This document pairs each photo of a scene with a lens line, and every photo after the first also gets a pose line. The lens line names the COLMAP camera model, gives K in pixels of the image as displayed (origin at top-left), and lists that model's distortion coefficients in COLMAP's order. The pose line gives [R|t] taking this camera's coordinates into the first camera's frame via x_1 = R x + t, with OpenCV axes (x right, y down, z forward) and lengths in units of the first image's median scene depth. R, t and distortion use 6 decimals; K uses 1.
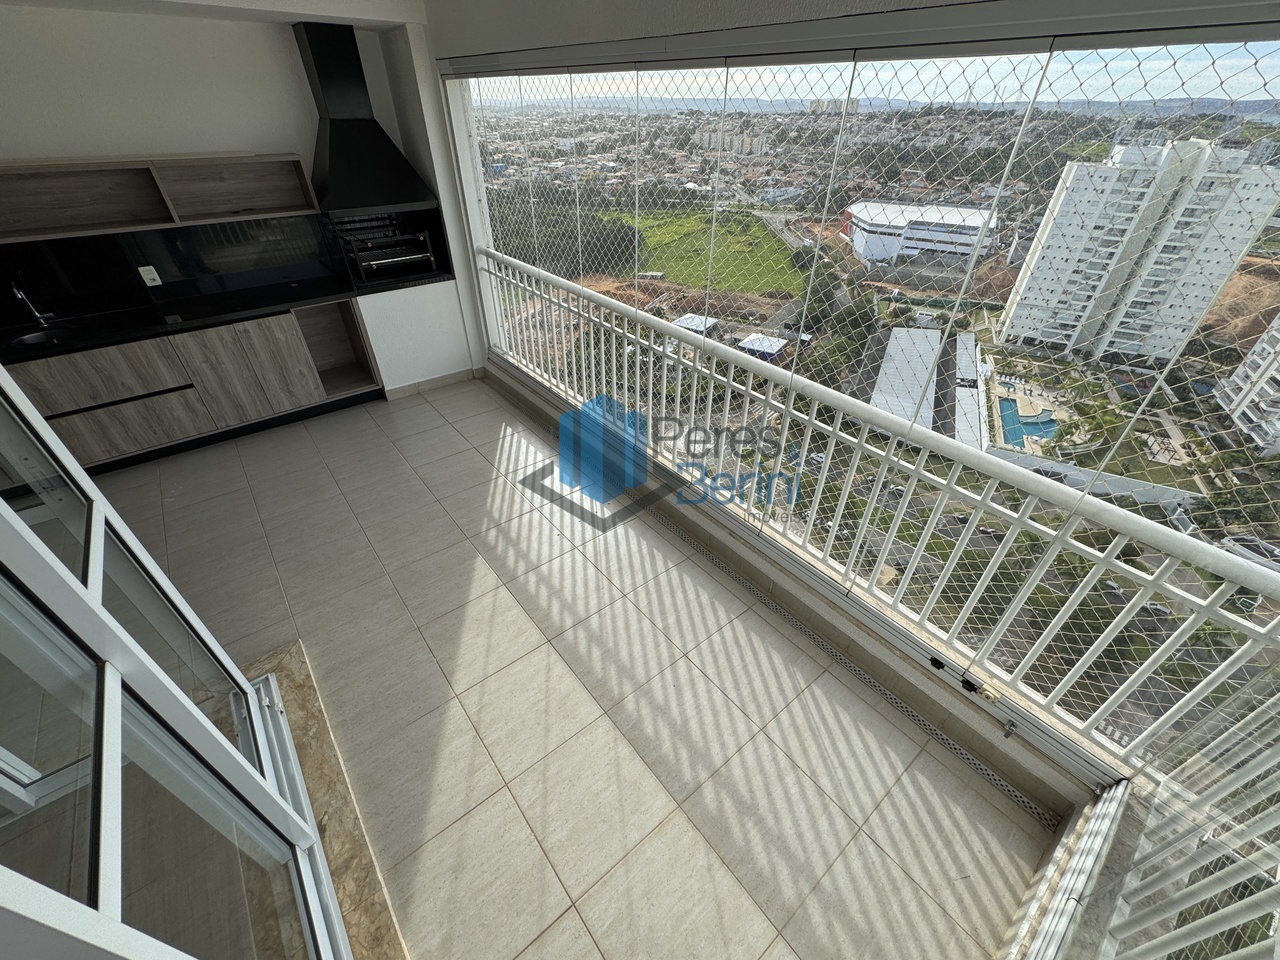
lens RADIAL K [[513.6, 0, 640.0], [0, 513.6, 480.0], [0, 0, 1]] dist [-0.002272, 0.000044]
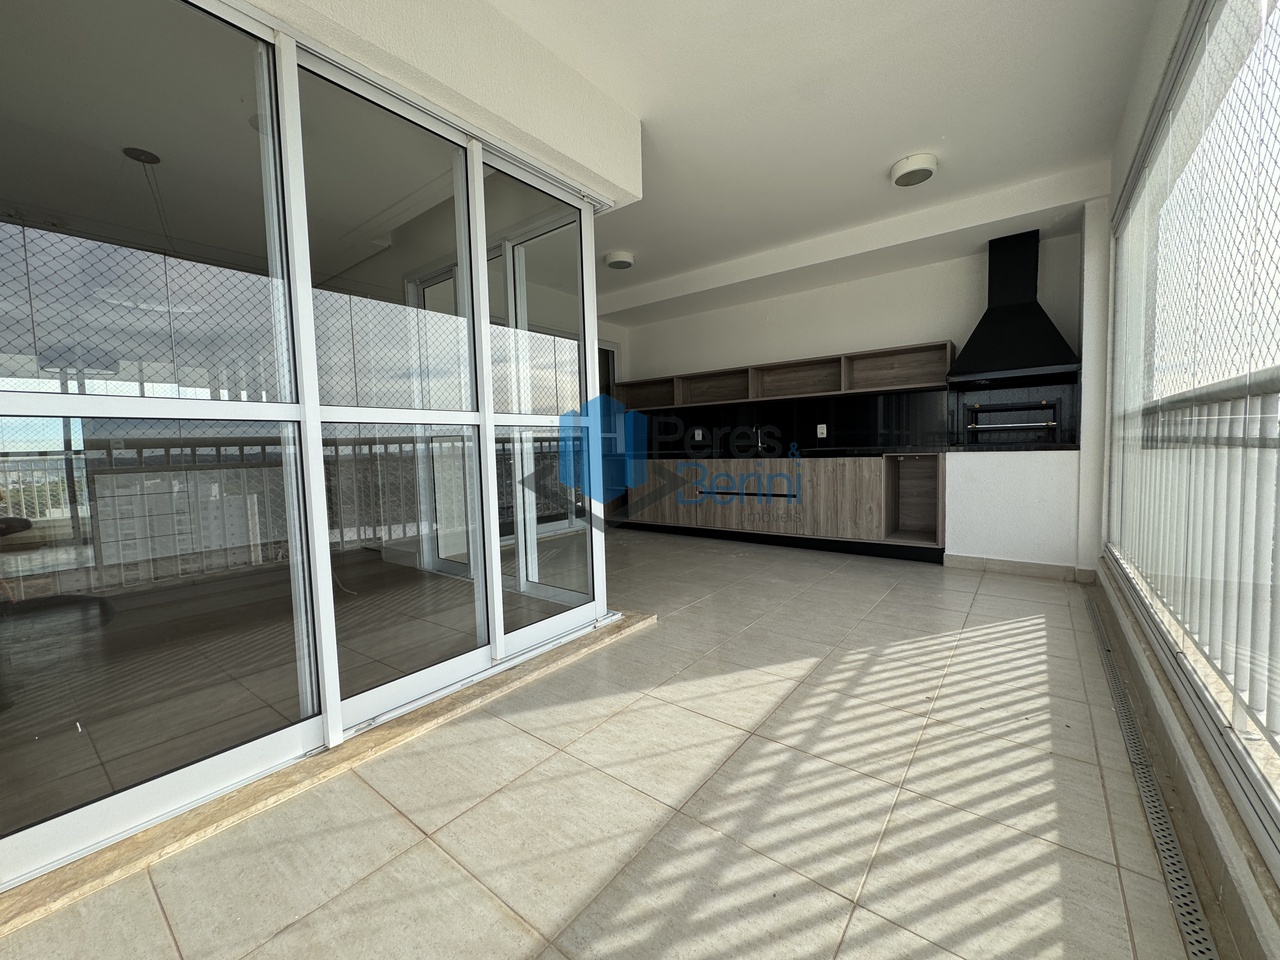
lens RADIAL K [[513.6, 0, 640.0], [0, 513.6, 480.0], [0, 0, 1]] dist [-0.002272, 0.000044]
pose [[0.225922, 0.049785, -0.972872, 0.322314], [-0.550936, 0.830160, -0.085458, 0.114631], [0.803386, 0.555297, 0.214980, 0.360829]]
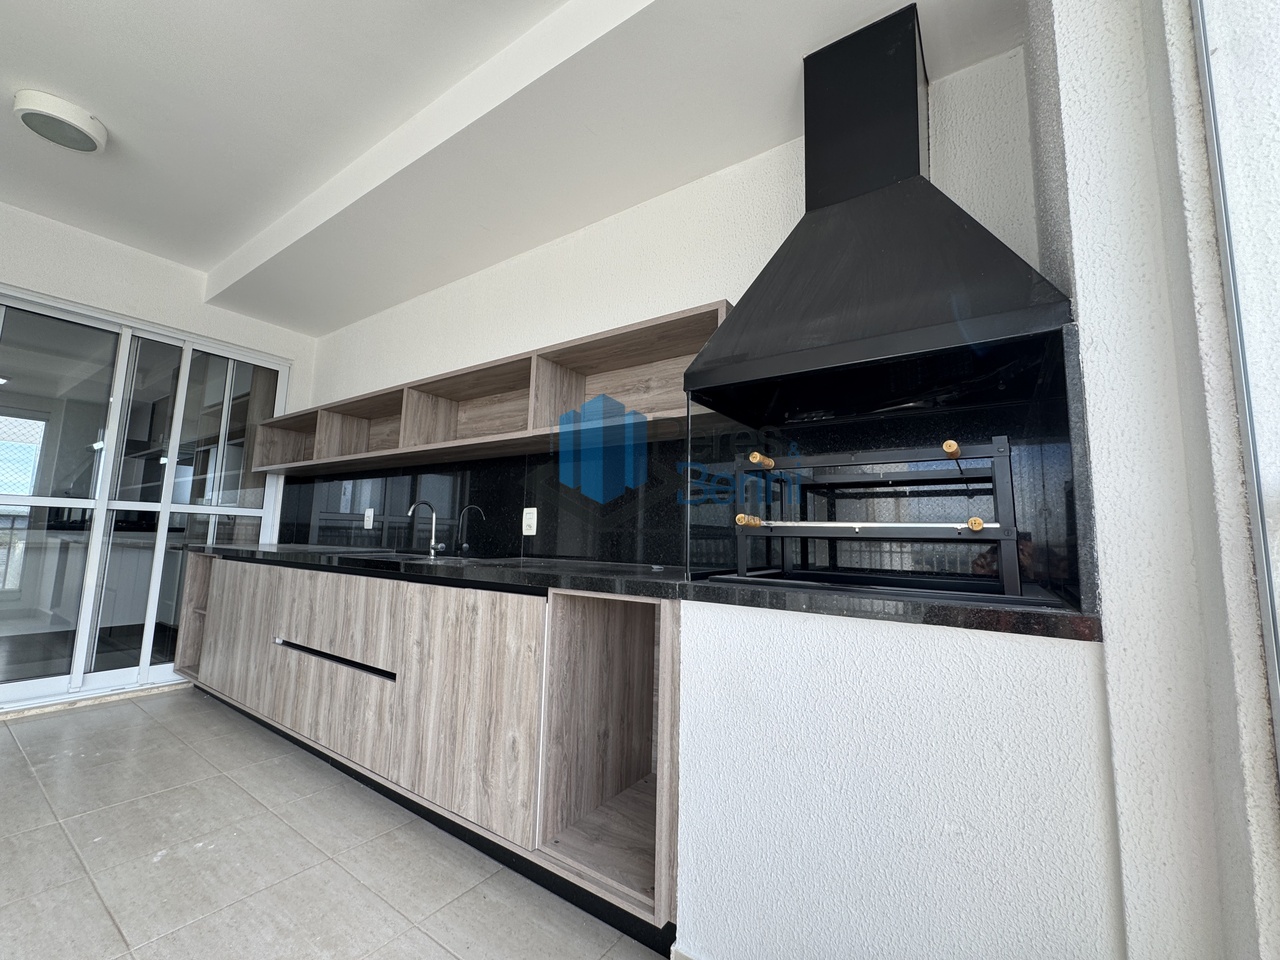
lens RADIAL K [[513.6, 0, 640.0], [0, 513.6, 480.0], [0, 0, 1]] dist [-0.002272, 0.000044]
pose [[0.285164, -0.107654, -0.952414, -0.265051], [-0.585274, 0.767349, -0.261973, -0.345763], [0.759036, 0.632129, 0.155813, 0.964487]]
